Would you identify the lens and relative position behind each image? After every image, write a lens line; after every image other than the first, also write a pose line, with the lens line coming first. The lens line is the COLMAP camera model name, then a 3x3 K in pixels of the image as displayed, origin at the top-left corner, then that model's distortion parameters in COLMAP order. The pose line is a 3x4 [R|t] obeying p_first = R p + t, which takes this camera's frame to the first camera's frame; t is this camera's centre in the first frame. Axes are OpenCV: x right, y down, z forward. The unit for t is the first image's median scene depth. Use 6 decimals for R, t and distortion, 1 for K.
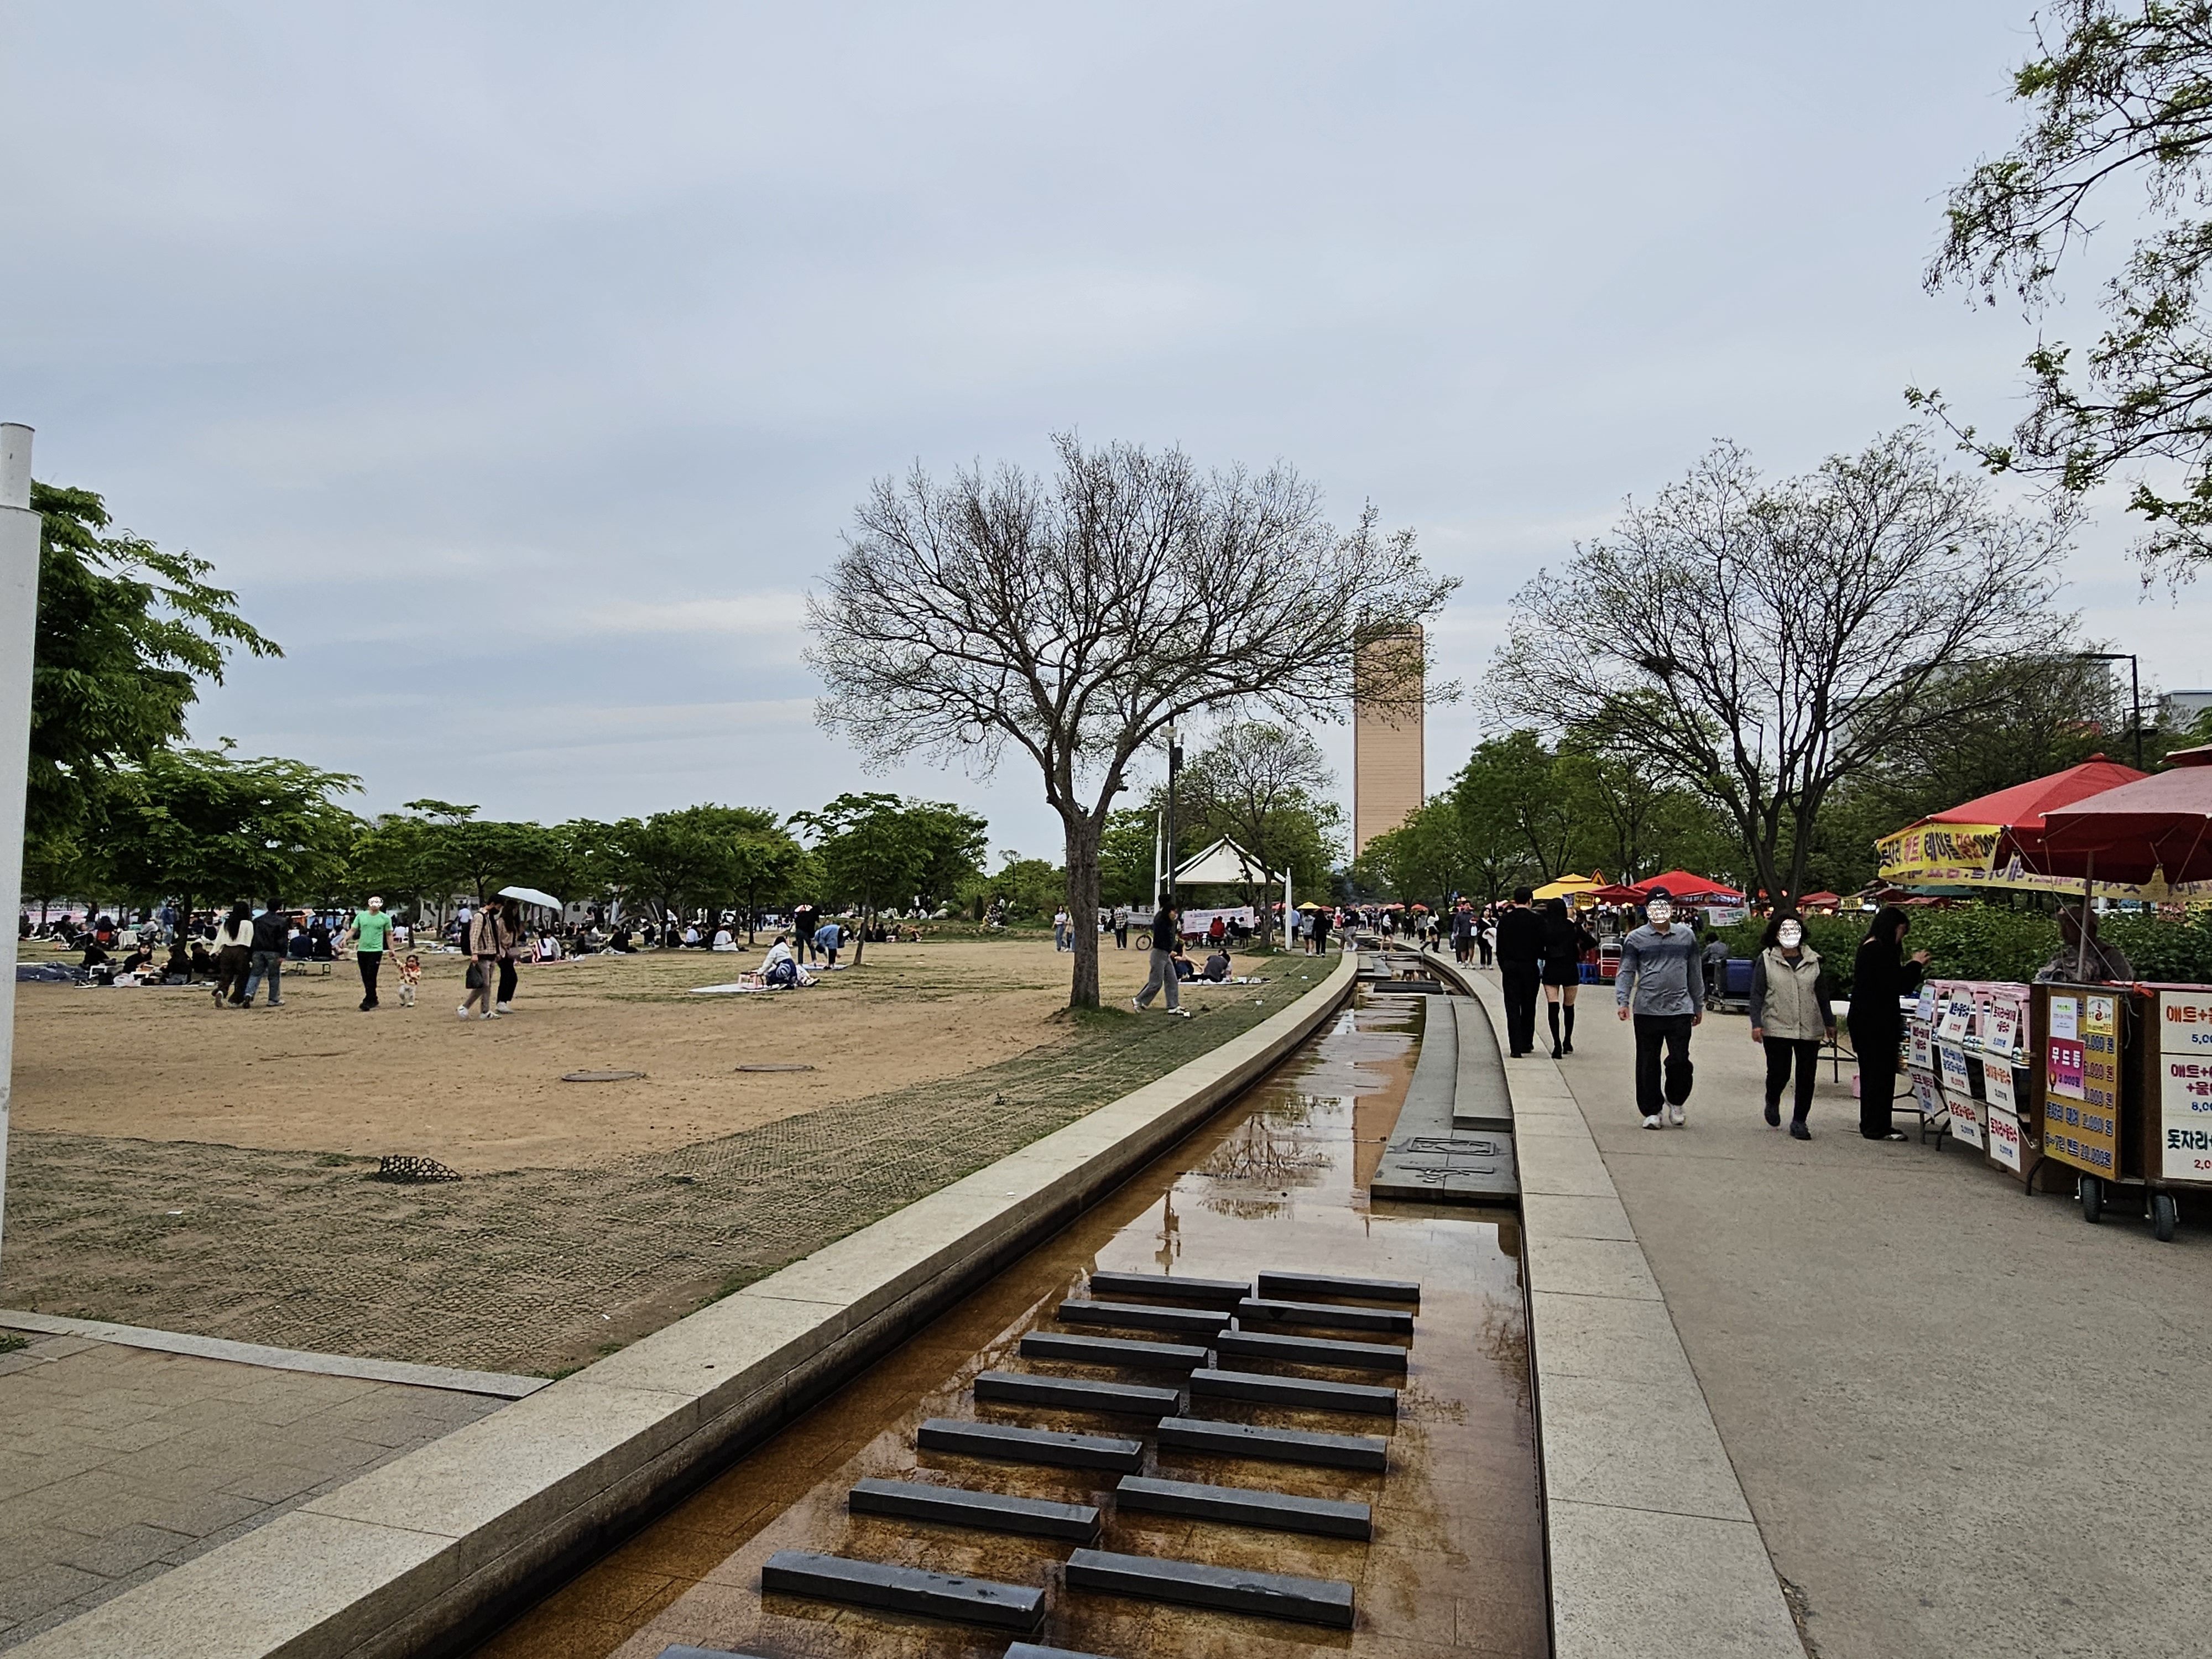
lens RADIAL K [[1406.5, 0, 1103.3], [0, 1406.5, 826.3], [0, 0, 1]] dist [0.008676, 0.001539]
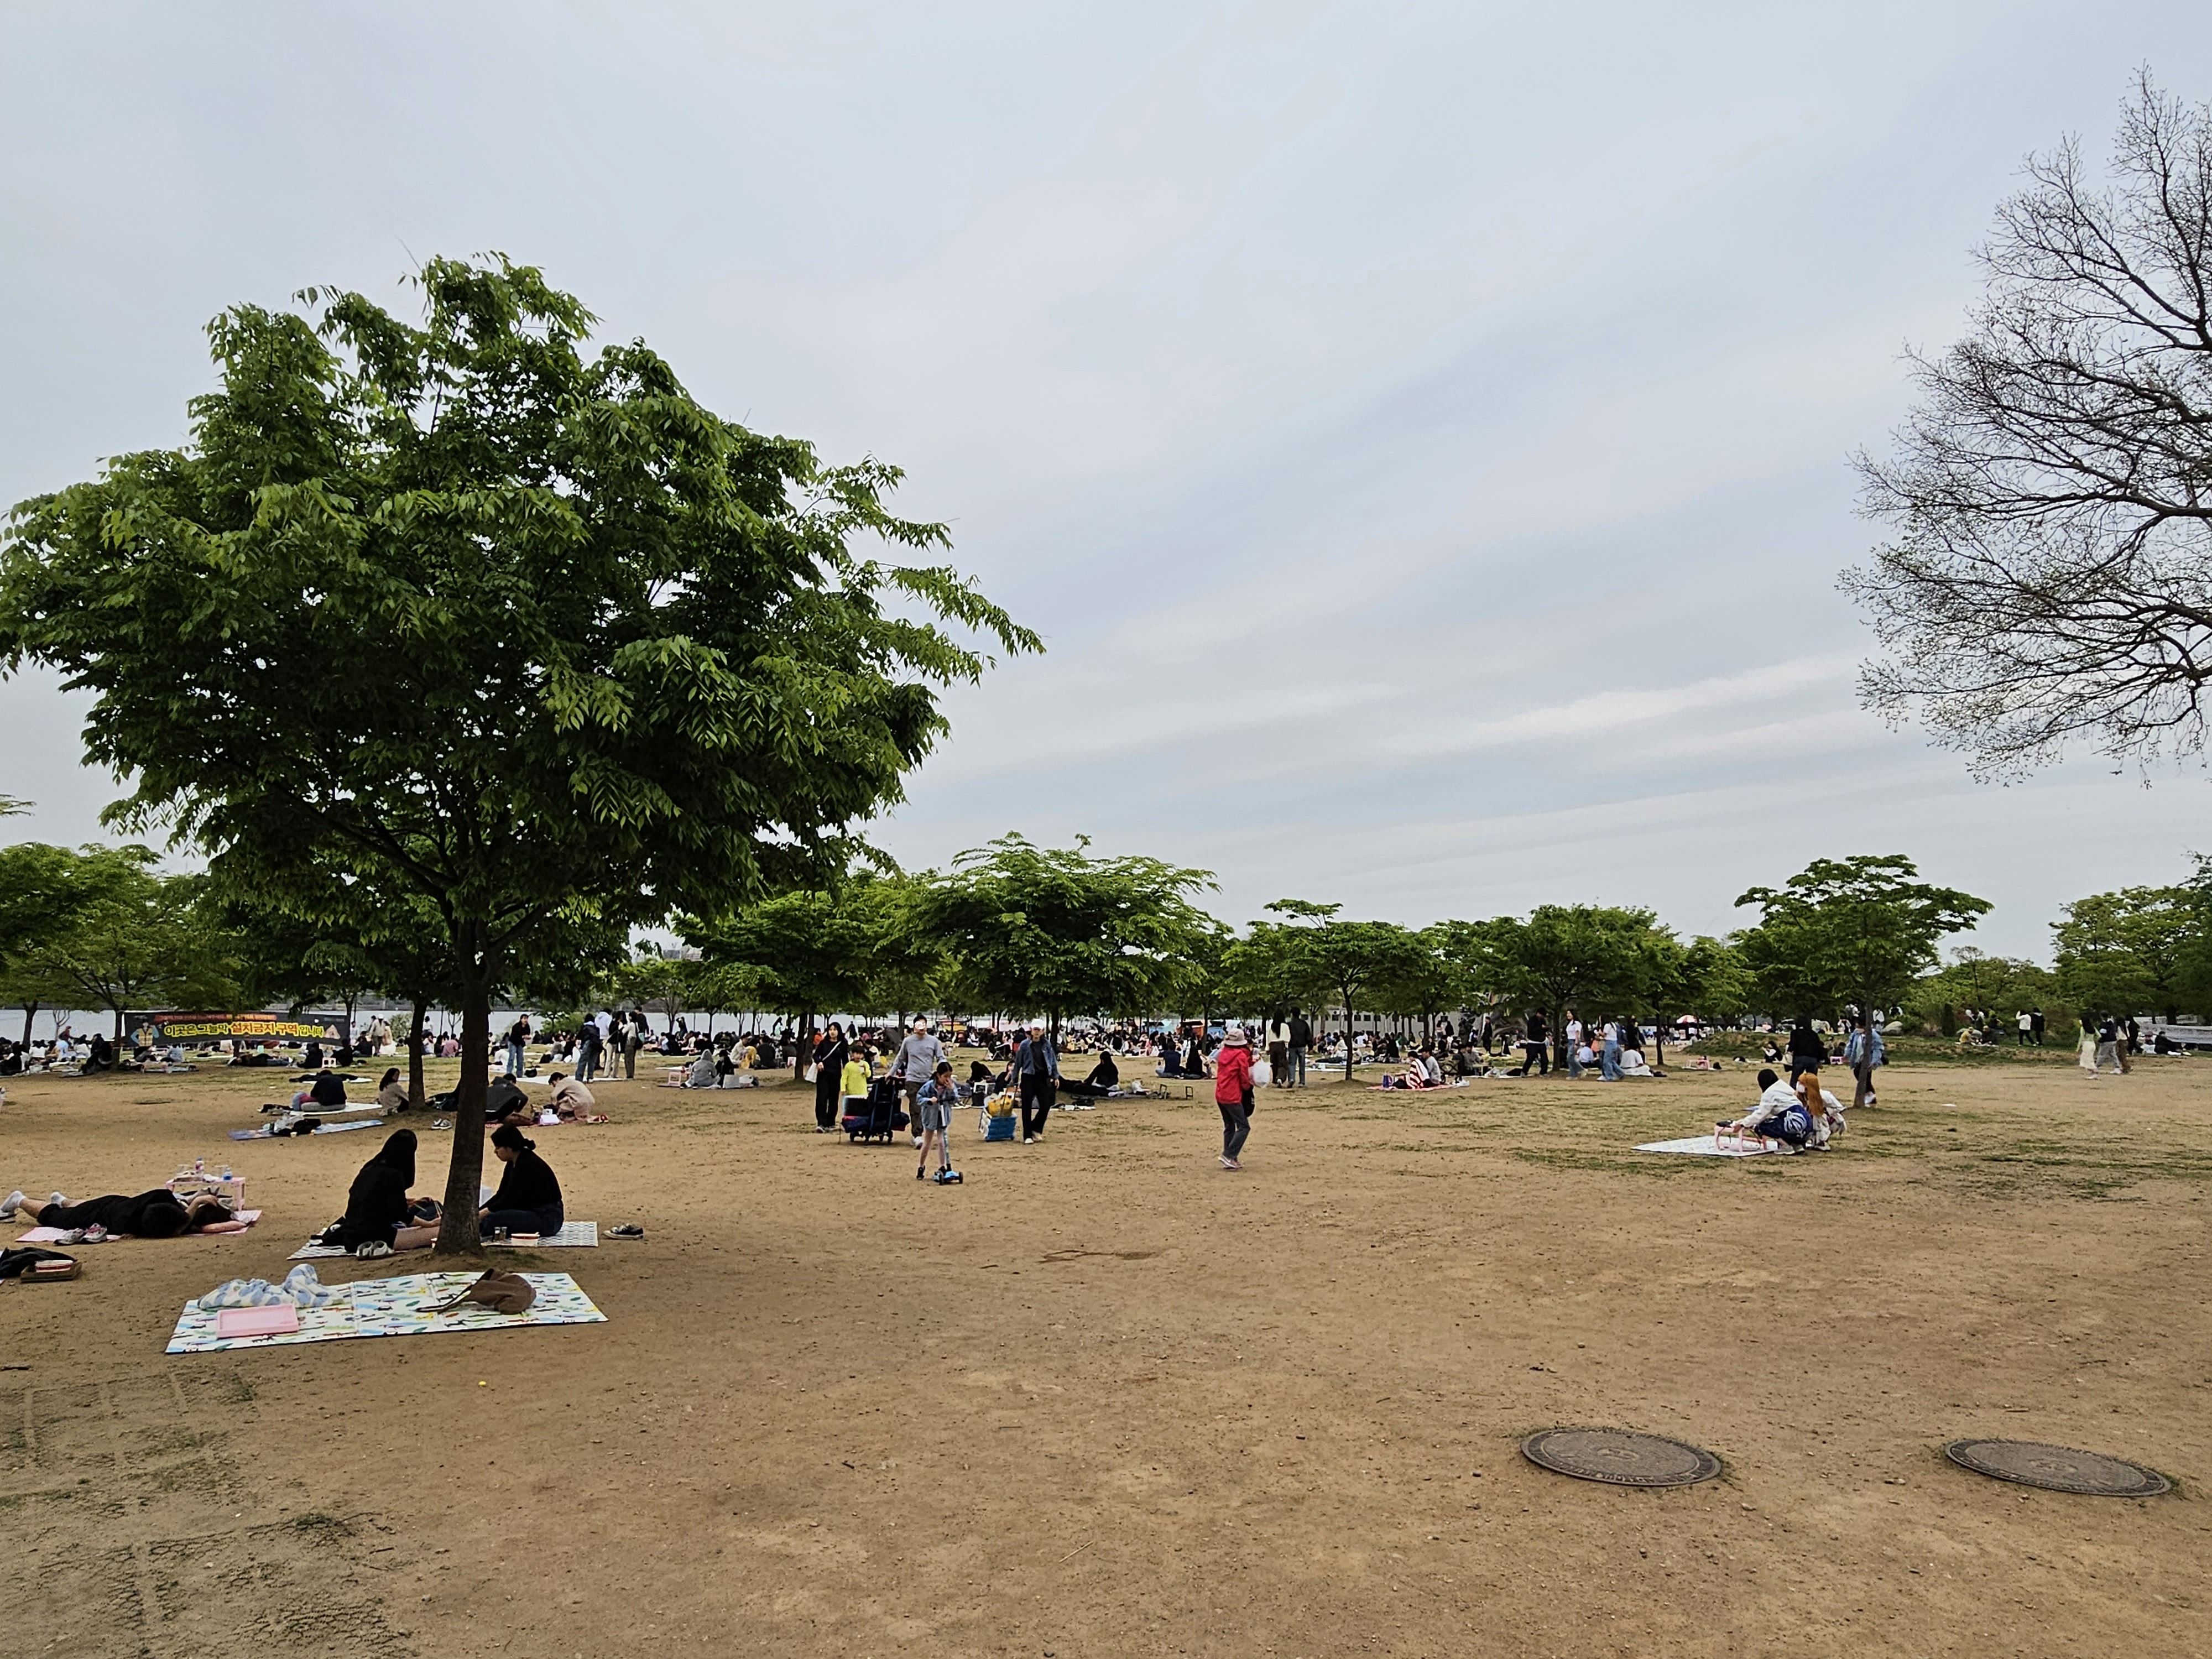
lens RADIAL K [[1406.5, 0, 1102.7], [0, 1406.5, 828.1], [0, 0, 1]] dist [0.008676, 0.001539]
pose [[0.830386, -0.074682, -0.552162, -0.098993], [0.032605, 0.995792, -0.085650, 0.010464], [0.556234, 0.053119, 0.829326, 0.234411]]
